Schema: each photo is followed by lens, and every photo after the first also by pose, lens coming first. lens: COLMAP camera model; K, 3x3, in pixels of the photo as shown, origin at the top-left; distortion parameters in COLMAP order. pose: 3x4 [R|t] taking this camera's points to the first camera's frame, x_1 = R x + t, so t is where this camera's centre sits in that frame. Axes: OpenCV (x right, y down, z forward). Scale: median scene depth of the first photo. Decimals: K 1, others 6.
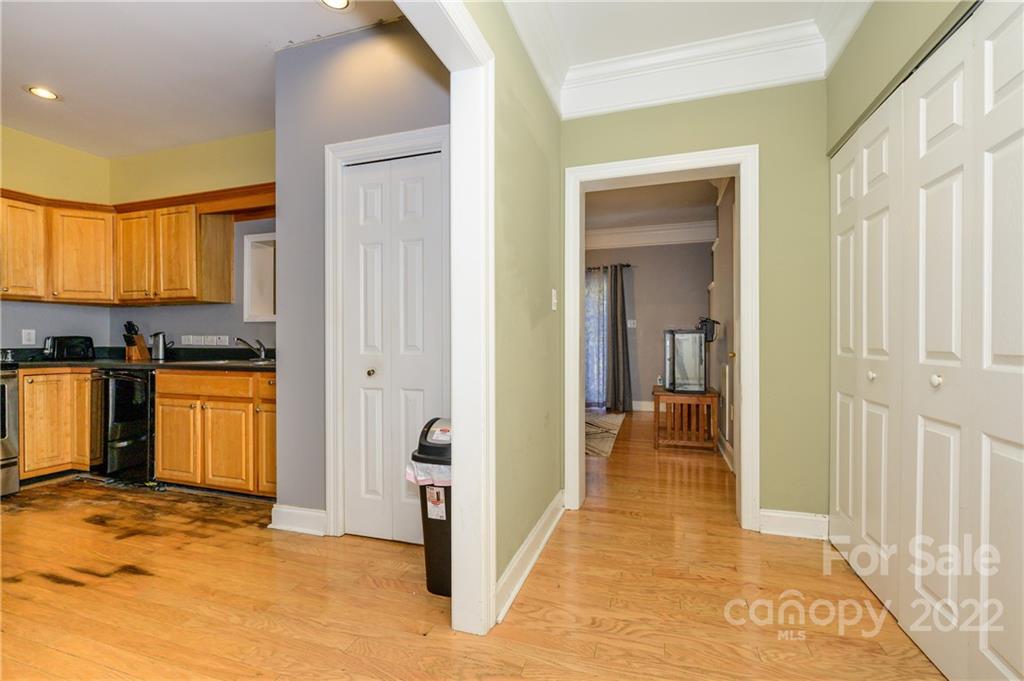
lens RADIAL K [[453.4, 0, 507.9], [0, 453.4, 339.2], [0, 0, 1]] dist [0.002348, 0.000114]
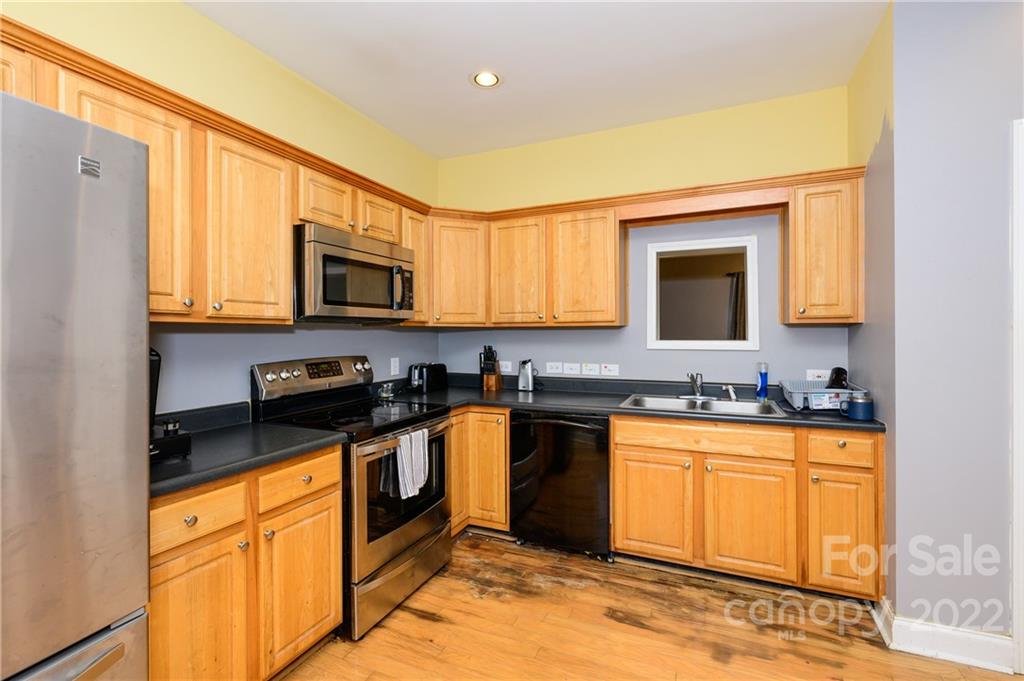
lens RADIAL K [[453.4, 0, 514.6], [0, 453.4, 335.4], [0, 0, 1]] dist [0.002348, 0.000114]
pose [[0.996173, -0.003156, -0.087348, -0.792156], [0.003423, 0.999990, 0.002903, -0.069367], [0.087338, -0.003191, 0.996174, 0.162676]]
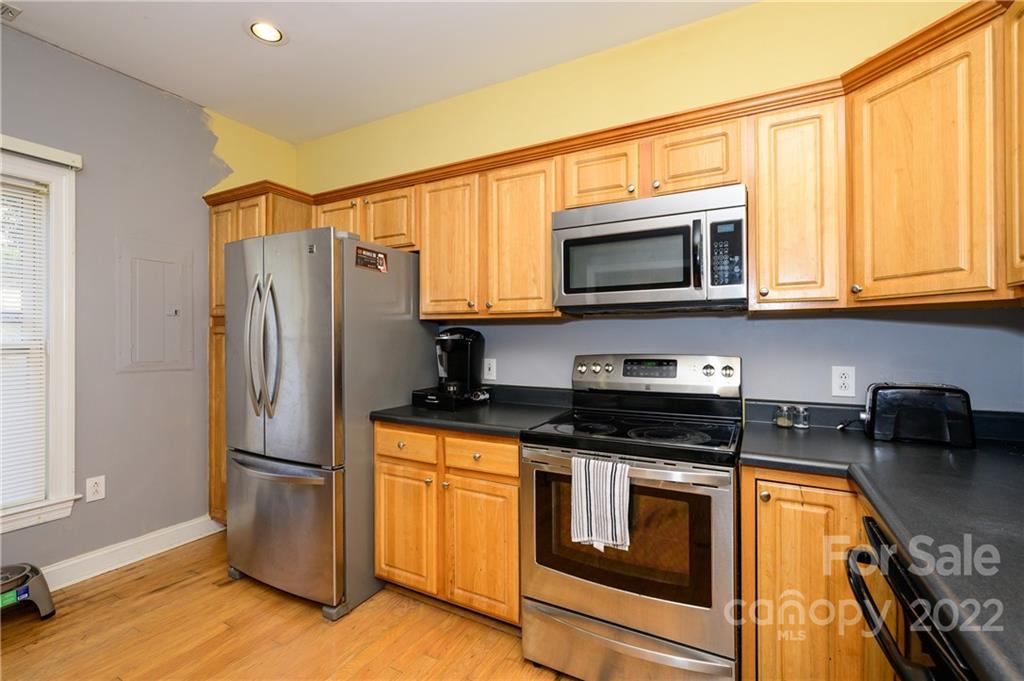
lens RADIAL K [[453.4, 0, 515.2], [0, 453.4, 338.0], [0, 0, 1]] dist [0.002348, 0.000114]
pose [[-0.168108, 0.000390, -0.985769, -0.531483], [-0.001949, 0.999998, 0.000729, -0.054892], [0.985767, 0.002044, -0.168106, 0.770338]]
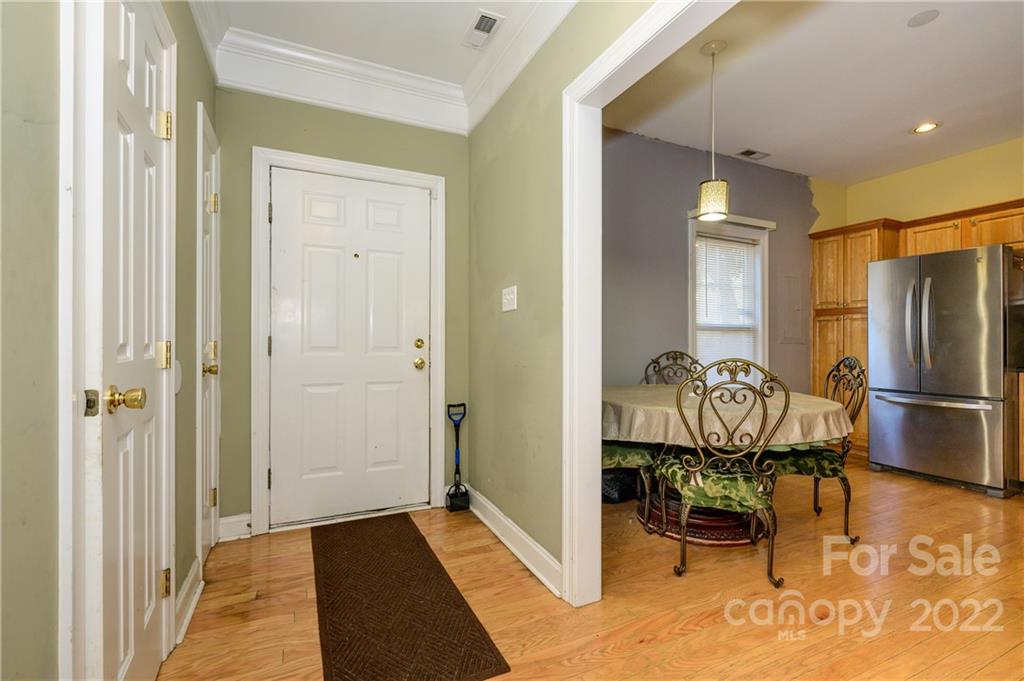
lens RADIAL K [[453.4, 0, 508.0], [0, 453.4, 341.3], [0, 0, 1]] dist [0.002348, 0.000114]
pose [[-0.726501, -0.008052, -0.687118, 0.264233], [-0.006387, 0.999967, -0.004966, 0.008391], [0.687135, 0.000781, -0.726529, 0.424786]]
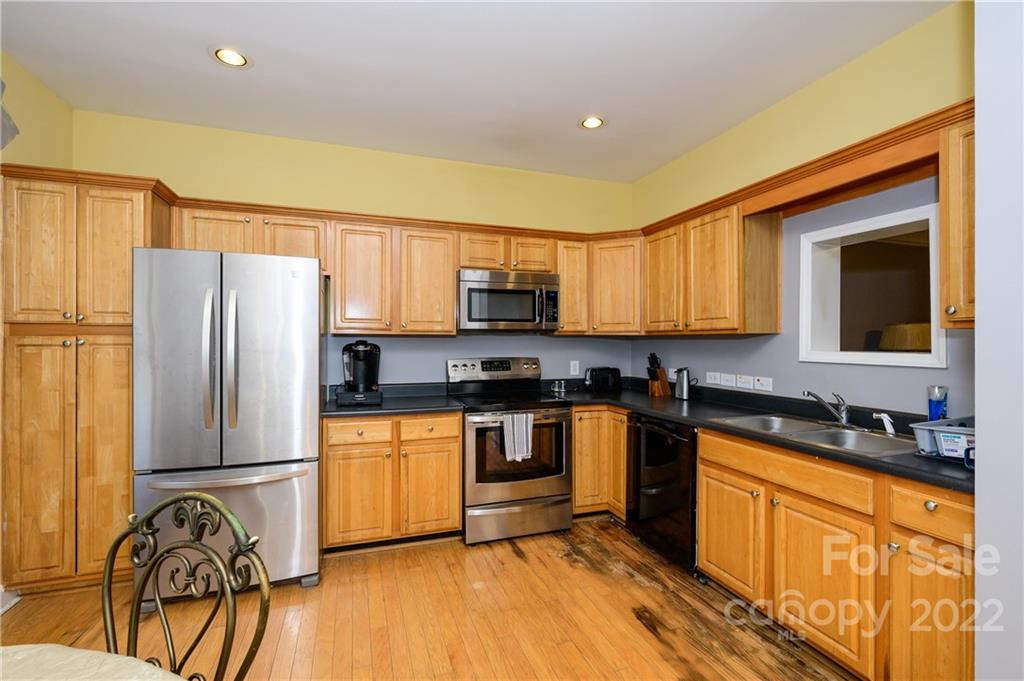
lens RADIAL K [[453.4, 0, 515.7], [0, 453.4, 340.6], [0, 0, 1]] dist [0.002348, 0.000114]
pose [[0.618859, 0.000758, -0.785502, -0.324800], [-0.004287, 0.999988, -0.002413, -0.069152], [0.785490, 0.004861, 0.618855, 0.248920]]
